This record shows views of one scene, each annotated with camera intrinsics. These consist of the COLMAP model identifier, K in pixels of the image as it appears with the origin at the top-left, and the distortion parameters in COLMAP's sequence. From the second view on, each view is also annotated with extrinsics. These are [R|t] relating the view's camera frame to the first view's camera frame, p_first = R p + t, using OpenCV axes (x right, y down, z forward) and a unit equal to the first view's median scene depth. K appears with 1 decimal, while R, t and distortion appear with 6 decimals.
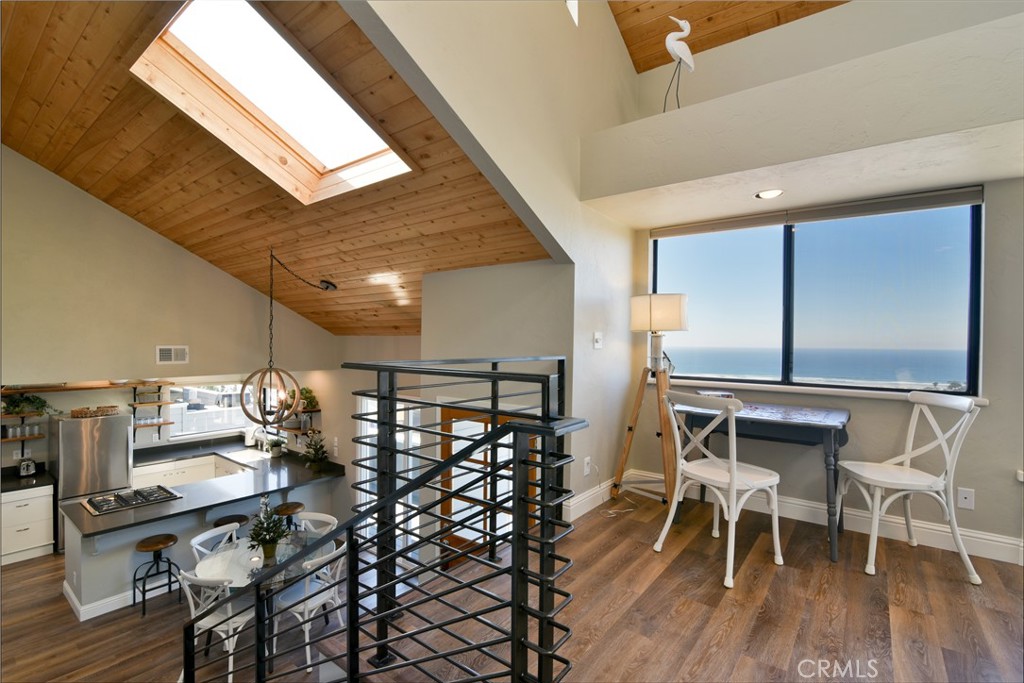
lens RADIAL K [[471.6, 0, 509.0], [0, 471.6, 343.7], [0, 0, 1]] dist [-0.022282, 0.002224]
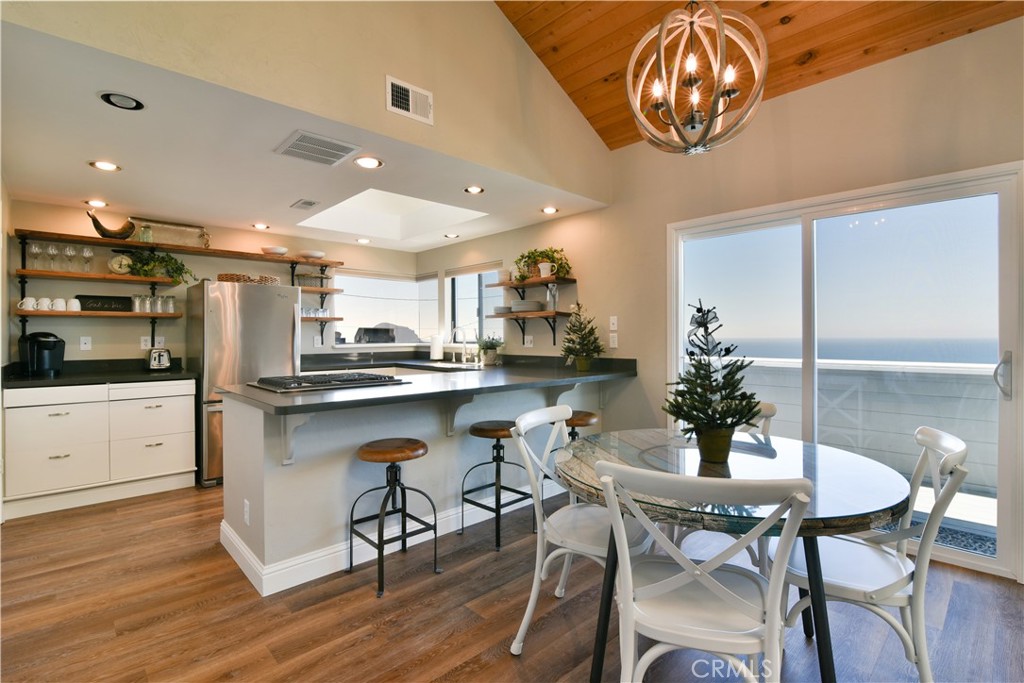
lens RADIAL K [[471.6, 0, 512.5], [0, 471.6, 340.2], [0, 0, 1]] dist [-0.022282, 0.002224]
pose [[0.989453, -0.006979, -0.144684, -0.593017], [0.007222, 0.999973, 0.001154, 0.330687], [0.144673, -0.002187, 0.989477, 0.546012]]
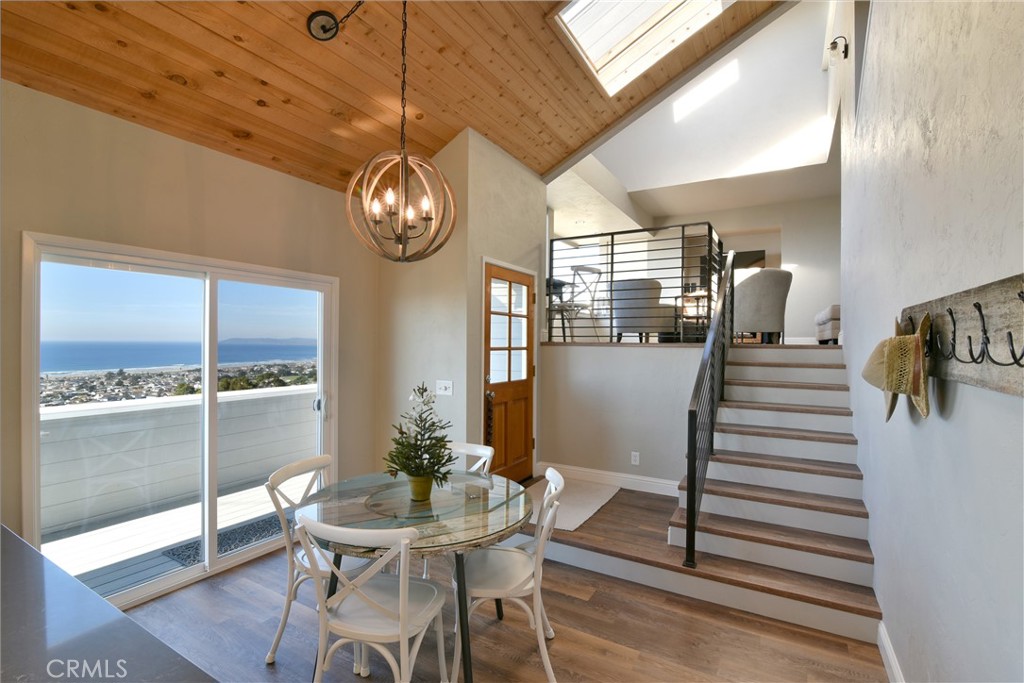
lens RADIAL K [[471.6, 0, 514.7], [0, 471.6, 342.5], [0, 0, 1]] dist [-0.022282, 0.002224]
pose [[-0.132958, -0.005414, 0.991107, -1.041425], [-0.005829, 0.999972, 0.004680, 0.246773], [-0.991105, -0.005155, -0.132986, 0.939379]]
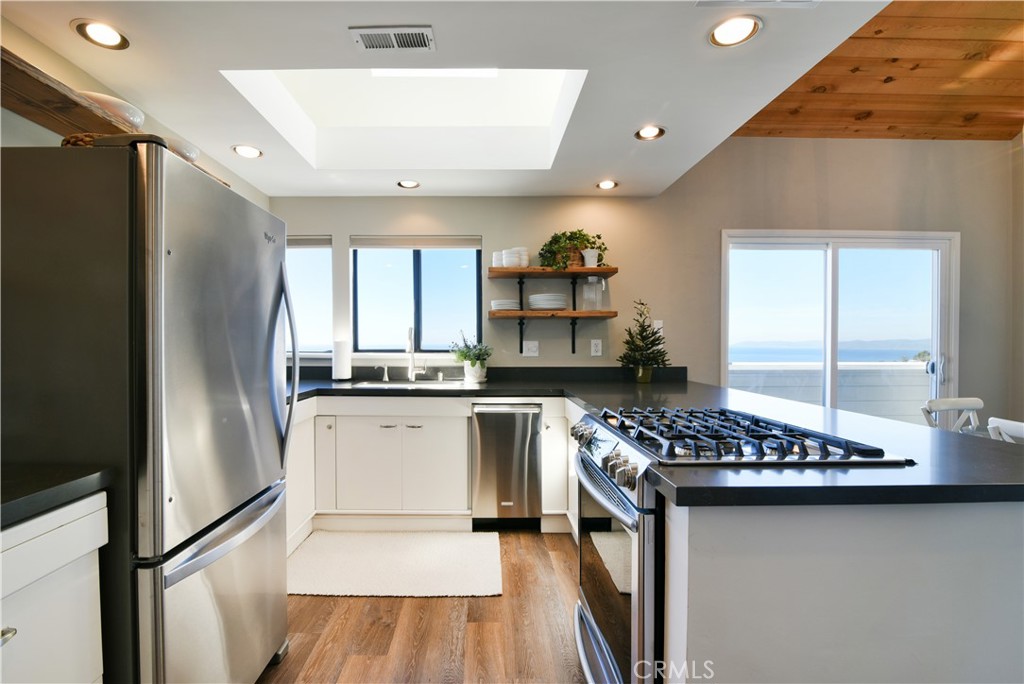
lens RADIAL K [[471.6, 0, 487.1], [0, 471.6, 343.6], [0, 0, 1]] dist [-0.022282, 0.002224]
pose [[0.790419, -0.010013, 0.612484, -1.288893], [0.006115, 0.999946, 0.008456, 0.318660], [-0.612536, -0.002938, 0.790437, 1.023897]]
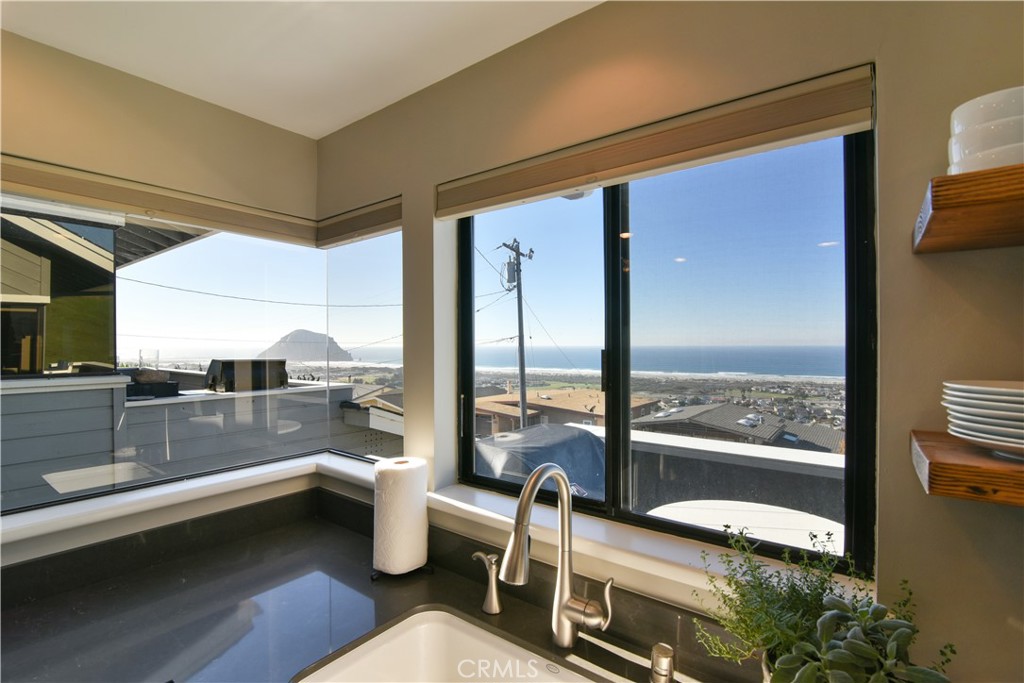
lens RADIAL K [[471.6, 0, 513.0], [0, 471.6, 343.9], [0, 0, 1]] dist [-0.022282, 0.002224]
pose [[0.999988, -0.003832, -0.002934, -0.918272], [0.003822, 0.999987, -0.003305, 0.243962], [0.002947, 0.003293, 0.999990, 1.515146]]
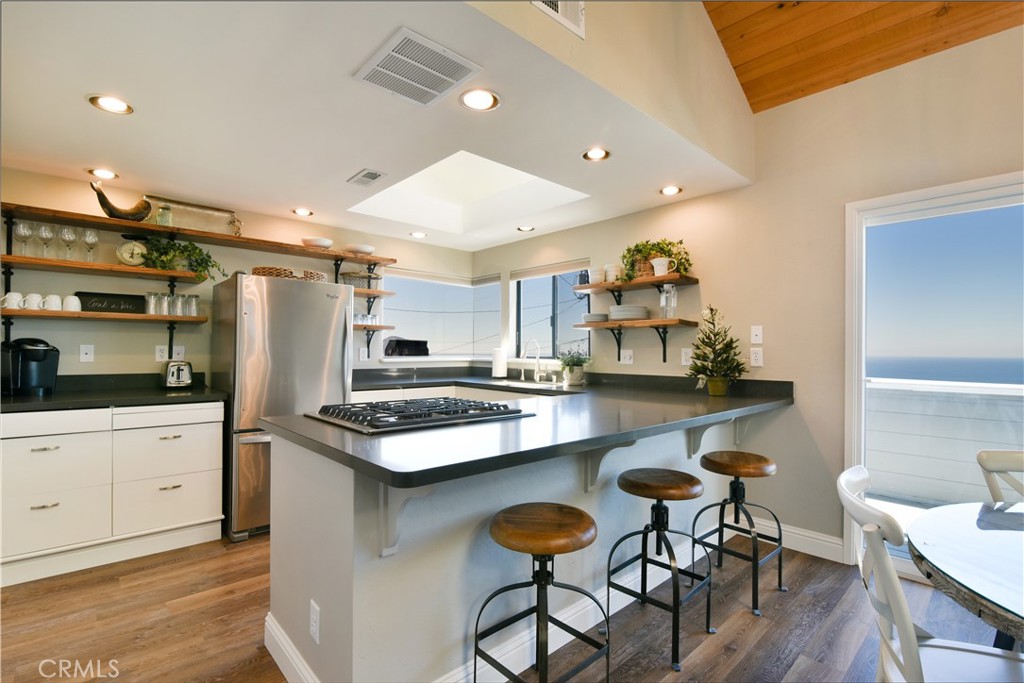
lens RADIAL K [[471.6, 0, 507.0], [0, 471.6, 350.2], [0, 0, 1]] dist [-0.022282, 0.002224]
pose [[0.984976, 0.001926, -0.172679, -0.784011], [-0.003552, 0.999952, -0.009106, 0.331271], [0.172654, 0.009583, 0.984936, 0.724930]]
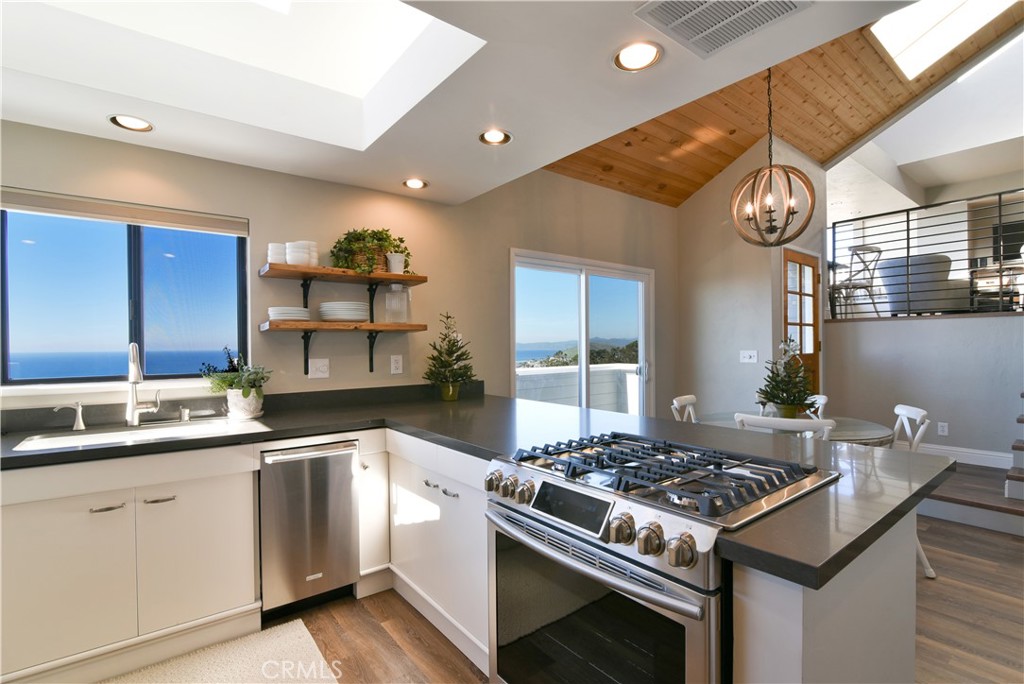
lens RADIAL K [[471.6, 0, 524.6], [0, 471.6, 341.4], [0, 0, 1]] dist [-0.022282, 0.002224]
pose [[0.248562, -0.001830, 0.968614, -1.290168], [0.012549, 0.999920, -0.001331, 0.301276], [-0.968535, 0.012486, 0.248565, 1.187959]]
